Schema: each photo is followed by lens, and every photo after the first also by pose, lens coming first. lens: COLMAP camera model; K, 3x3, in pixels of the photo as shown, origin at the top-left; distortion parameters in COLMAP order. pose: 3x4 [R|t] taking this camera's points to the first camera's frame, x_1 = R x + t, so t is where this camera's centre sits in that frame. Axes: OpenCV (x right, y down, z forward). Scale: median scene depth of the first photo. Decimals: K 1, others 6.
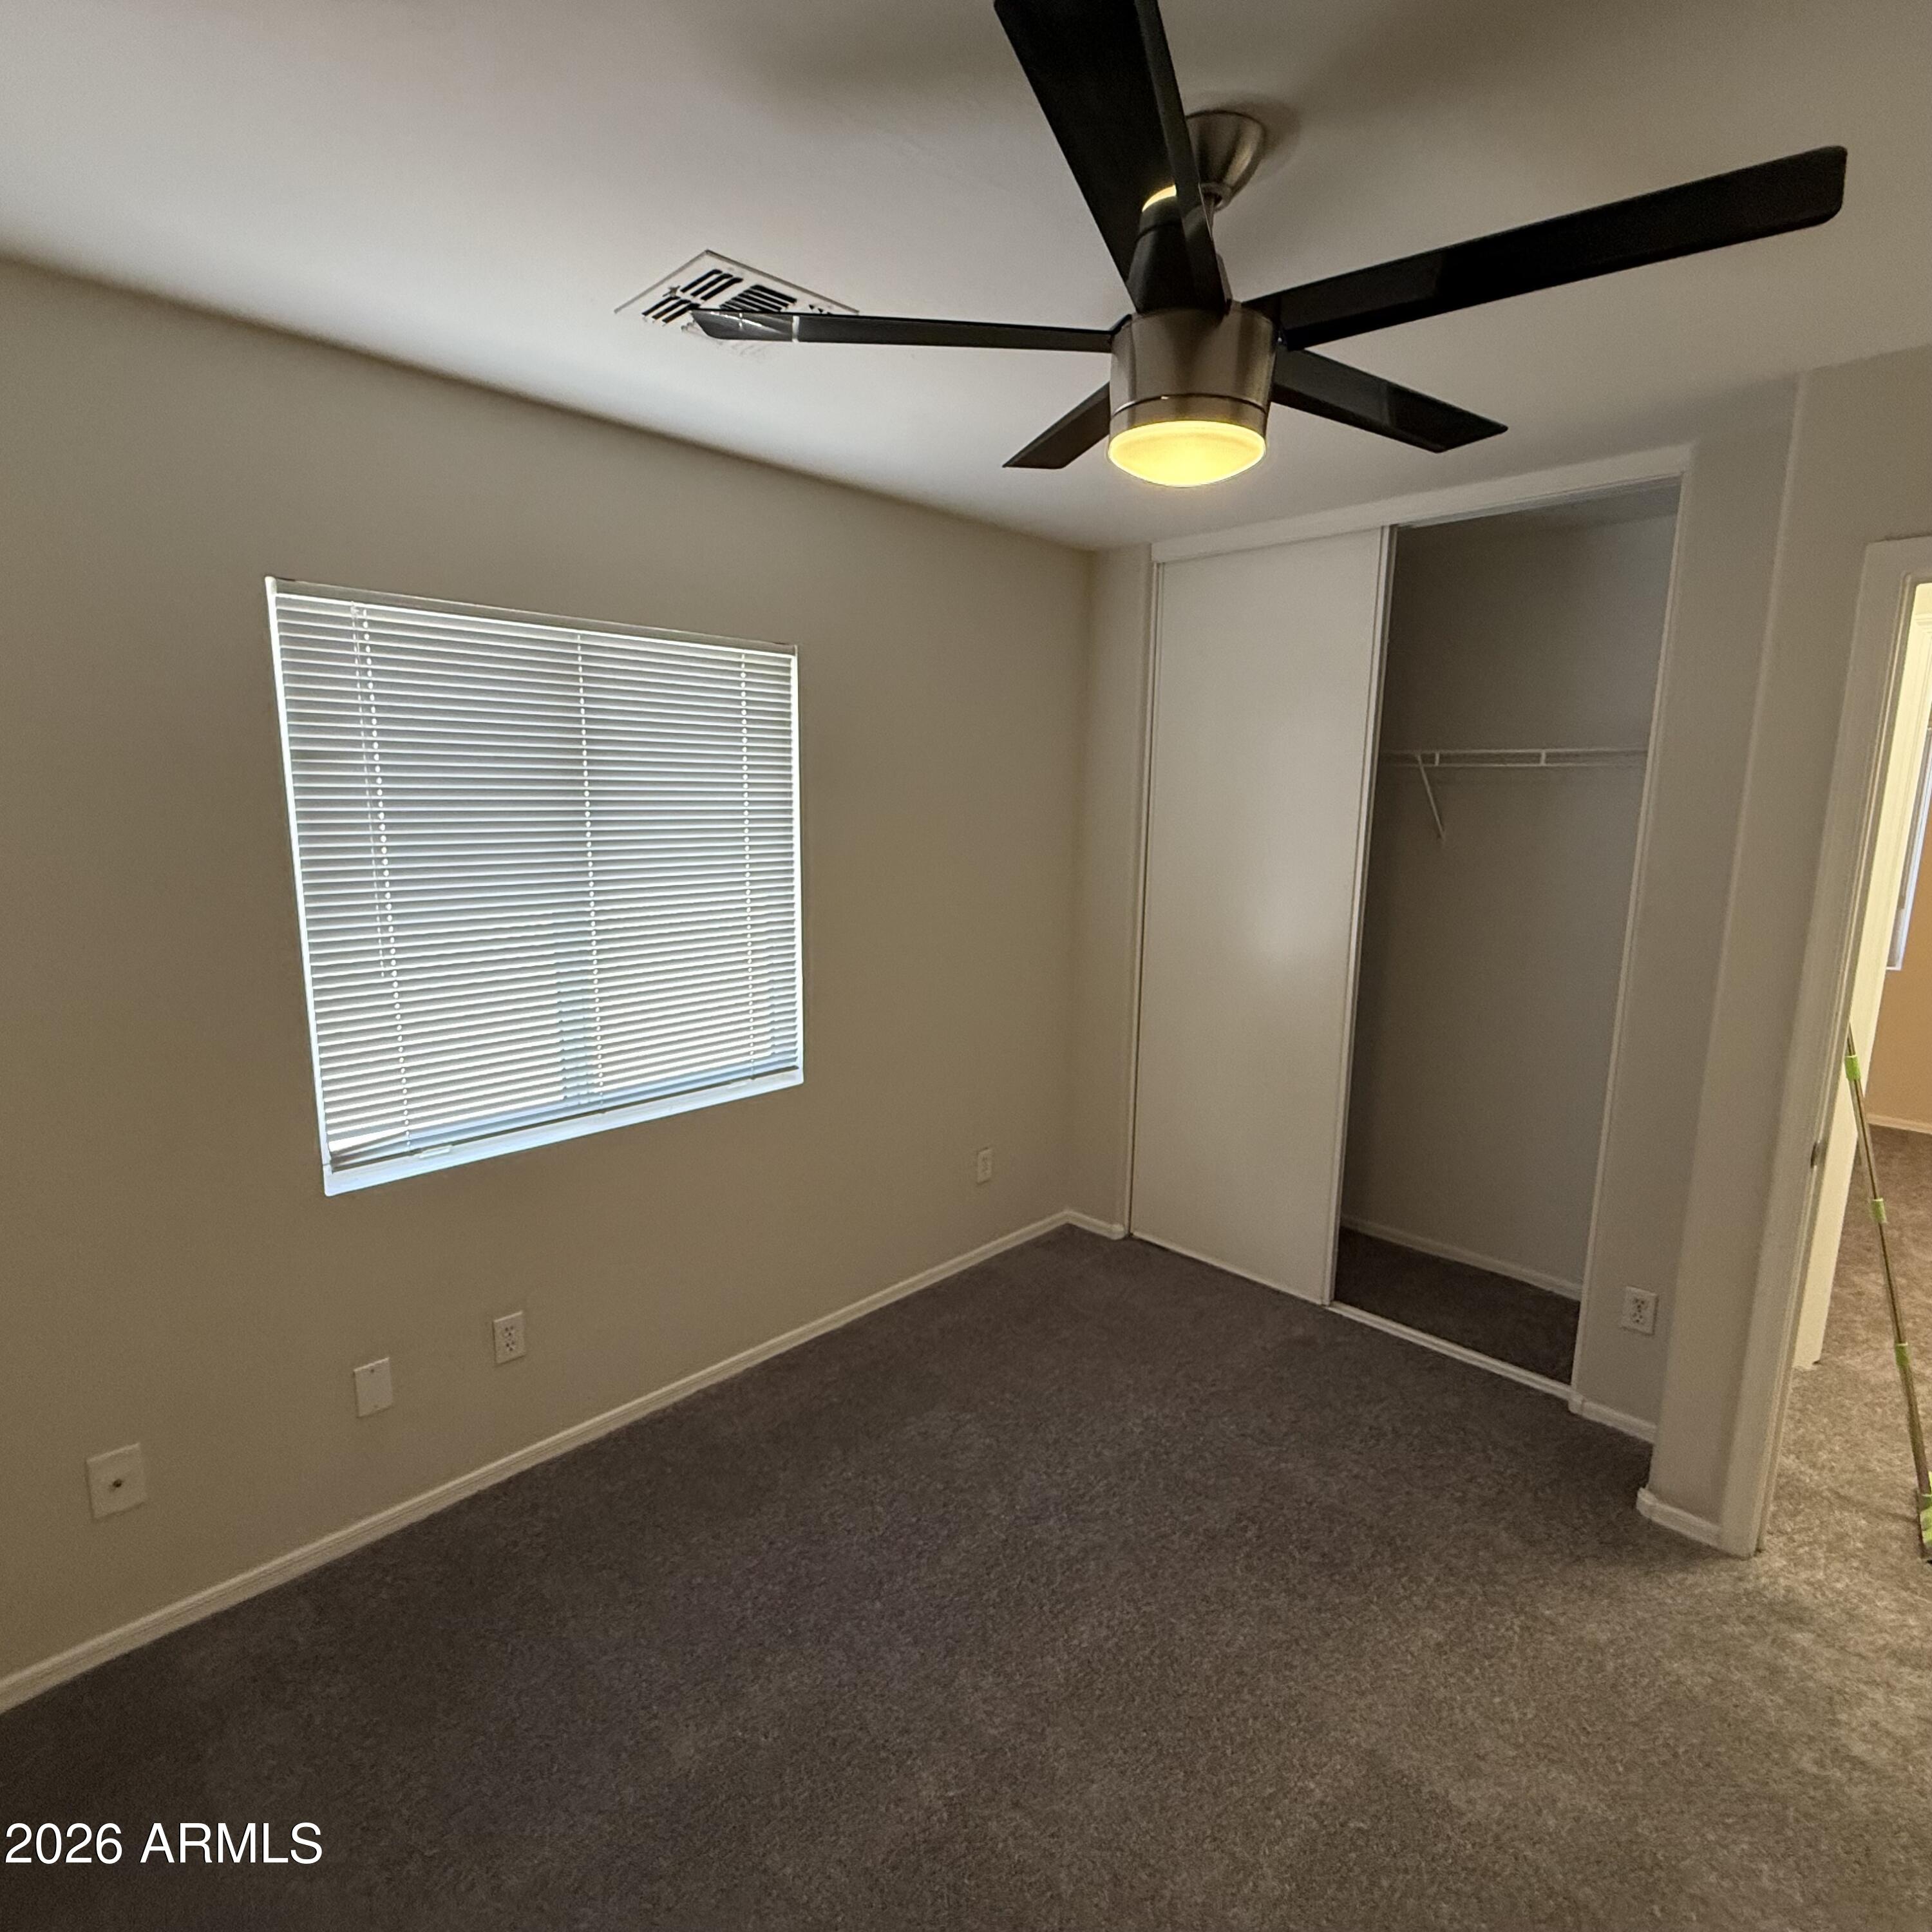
lens RADIAL K [[1034.3, 0, 968.8], [0, 1034.3, 973.9], [0, 0, 1]] dist [-0.006685, -0.001673]
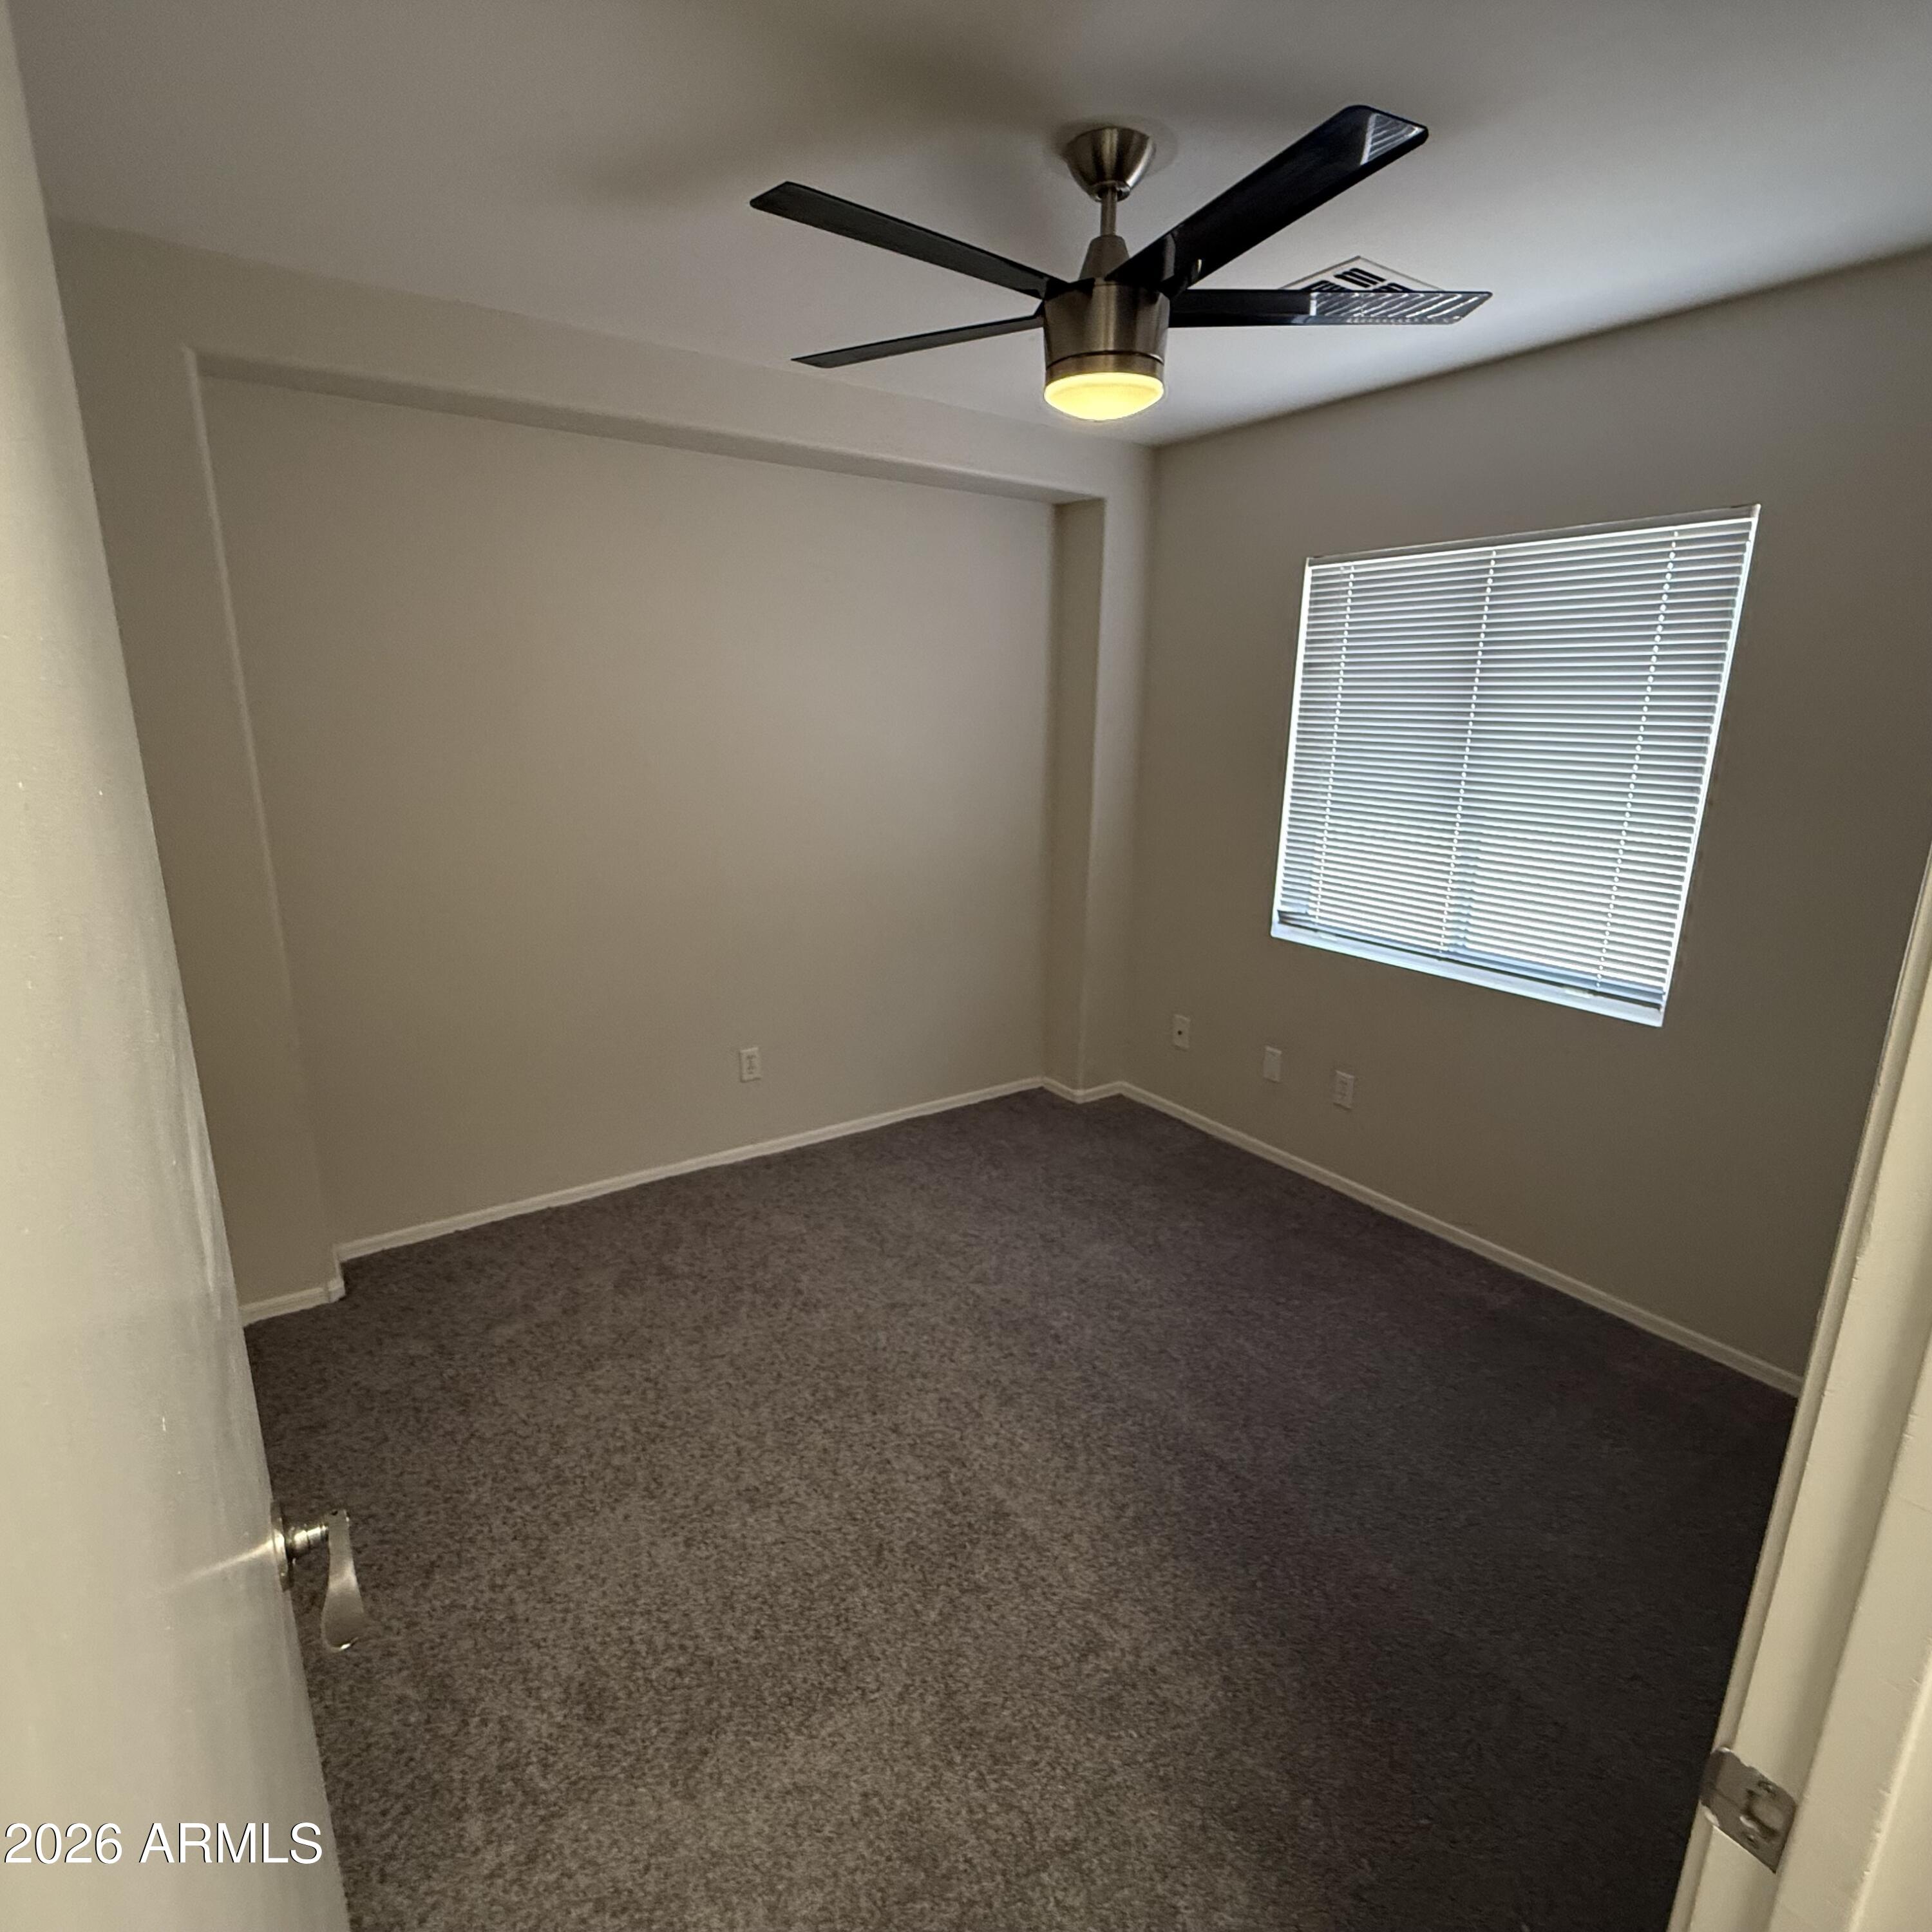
lens RADIAL K [[1034.3, 0, 967.3], [0, 1034.3, 959.5], [0, 0, 1]] dist [-0.006685, -0.001673]
pose [[-0.203066, 0.222835, -0.953472, 1.076481], [-0.187239, 0.946954, 0.261189, -0.091082], [0.961096, 0.231566, -0.150571, 0.786281]]
